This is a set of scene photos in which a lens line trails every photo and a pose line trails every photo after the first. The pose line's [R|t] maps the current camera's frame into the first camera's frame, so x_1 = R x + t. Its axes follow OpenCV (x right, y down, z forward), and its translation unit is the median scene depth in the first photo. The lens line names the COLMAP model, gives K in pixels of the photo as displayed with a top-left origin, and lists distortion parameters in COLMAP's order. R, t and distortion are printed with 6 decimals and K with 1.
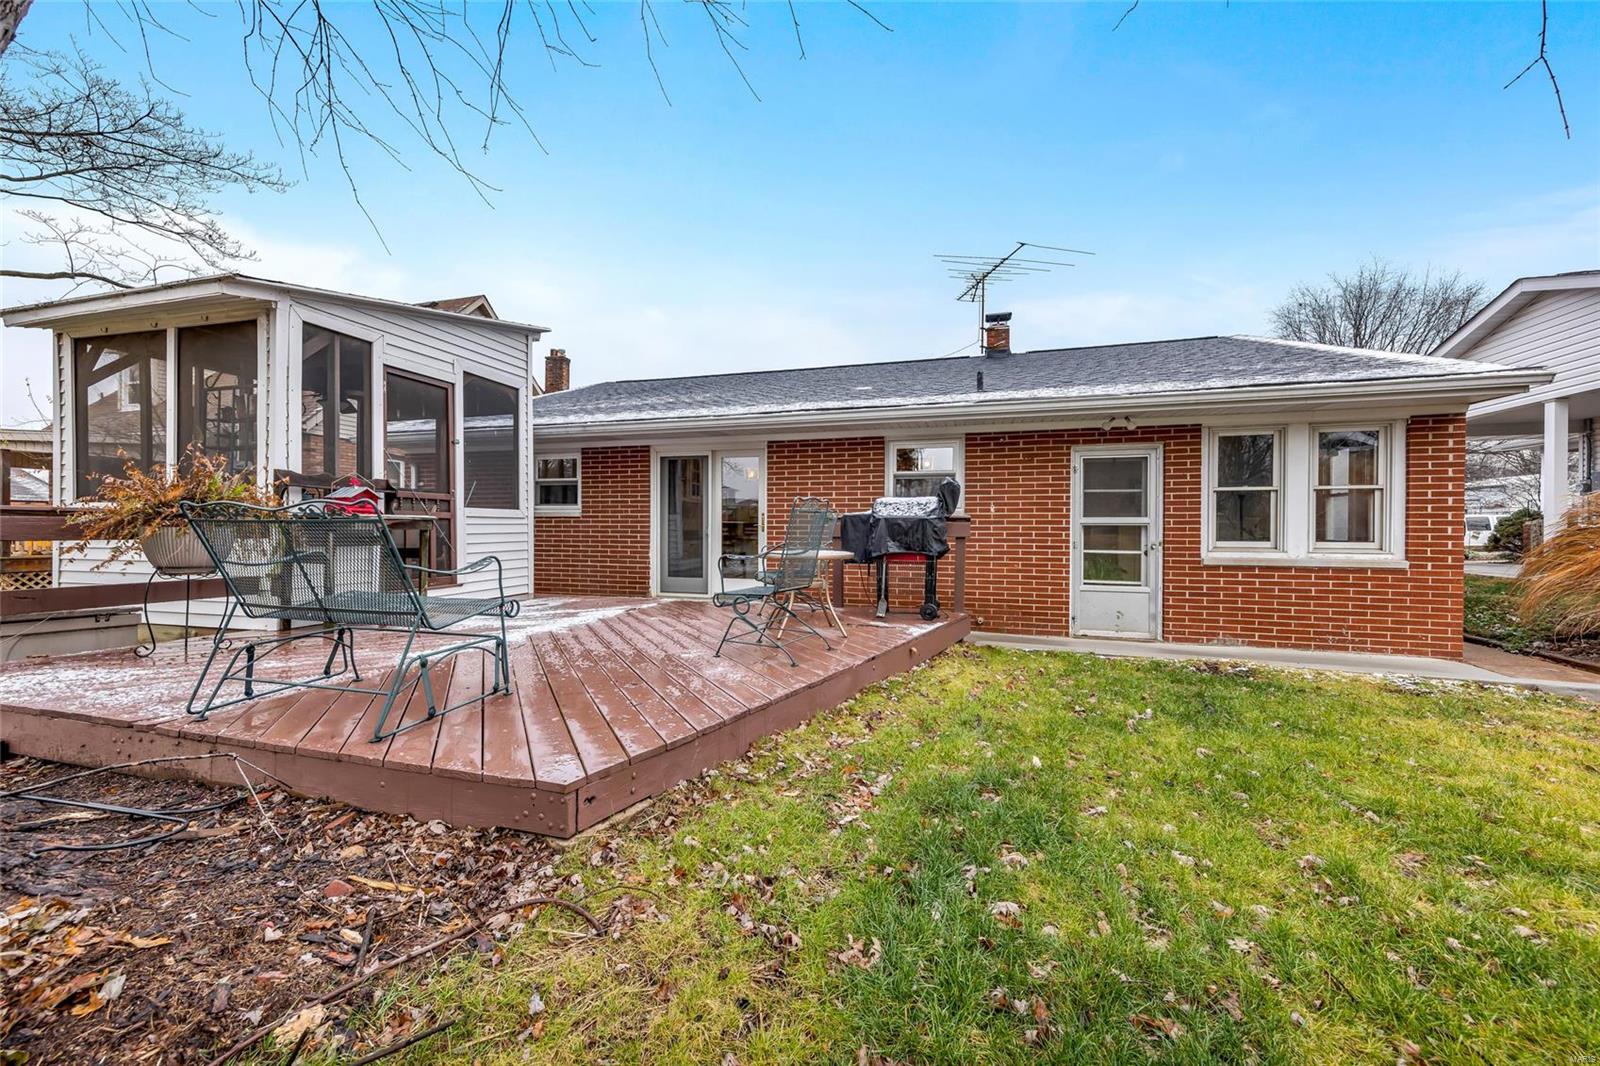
lens RADIAL K [[592.8, 0, 805.7], [0, 592.8, 528.3], [0, 0, 1]] dist [0.006848, -0.000044]
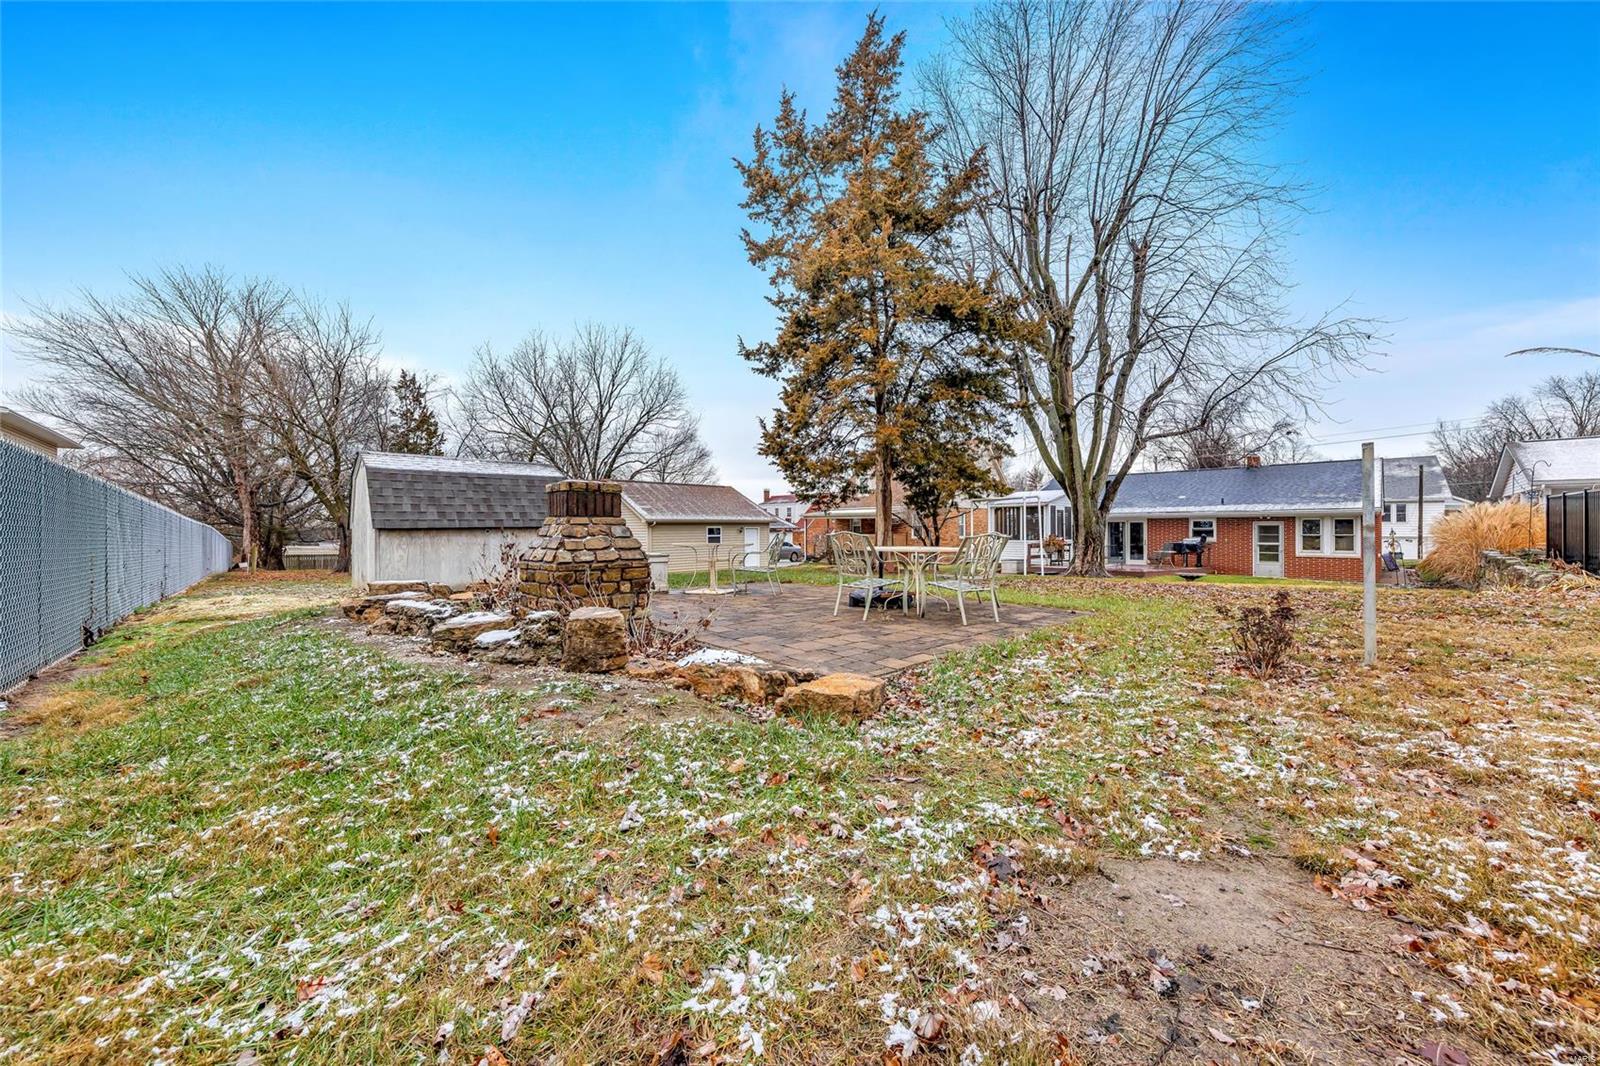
lens RADIAL K [[592.8, 0, 805.7], [0, 592.8, 528.3], [0, 0, 1]] dist [0.006848, -0.000044]
pose [[0.875582, -0.006155, -0.483030, -0.163226], [0.004653, 0.999980, -0.004309, -0.103259], [0.483047, 0.001525, 0.875593, -3.428182]]
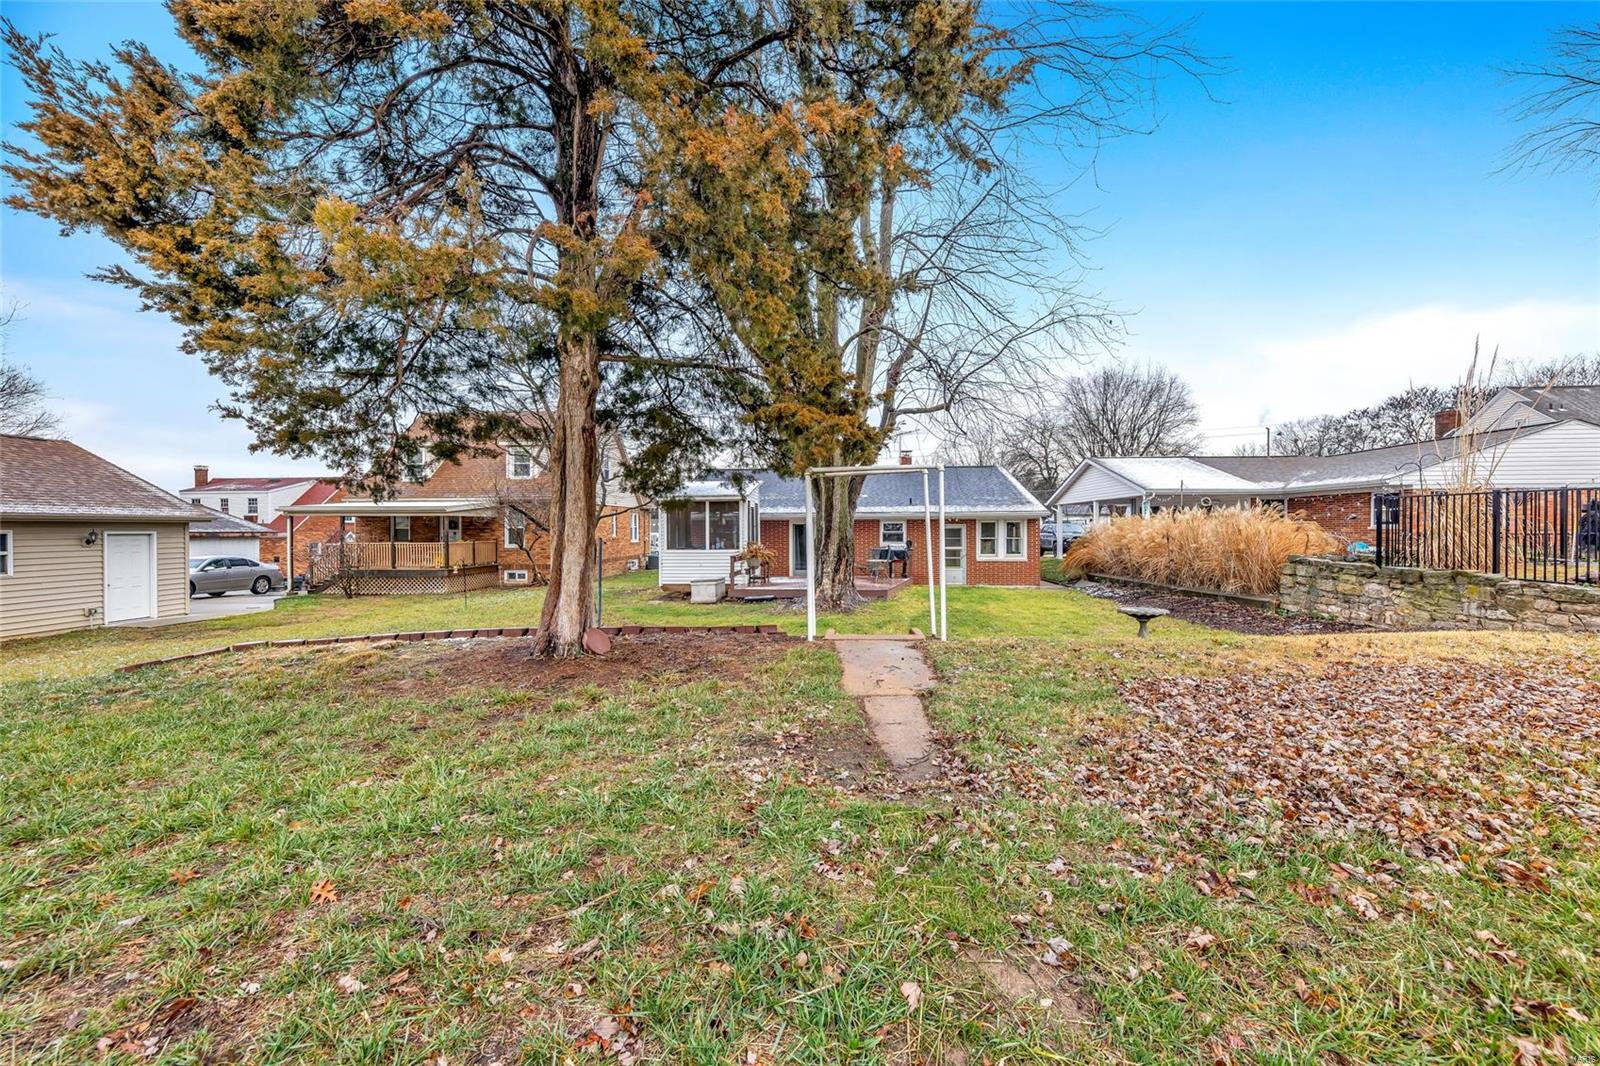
lens RADIAL K [[592.8, 0, 805.7], [0, 592.8, 528.3], [0, 0, 1]] dist [0.006848, -0.000044]
pose [[0.977844, -0.007795, 0.209188, -0.949367], [0.008525, 0.999960, -0.002588, -0.122281], [-0.209159, 0.004314, 0.977872, -2.020049]]
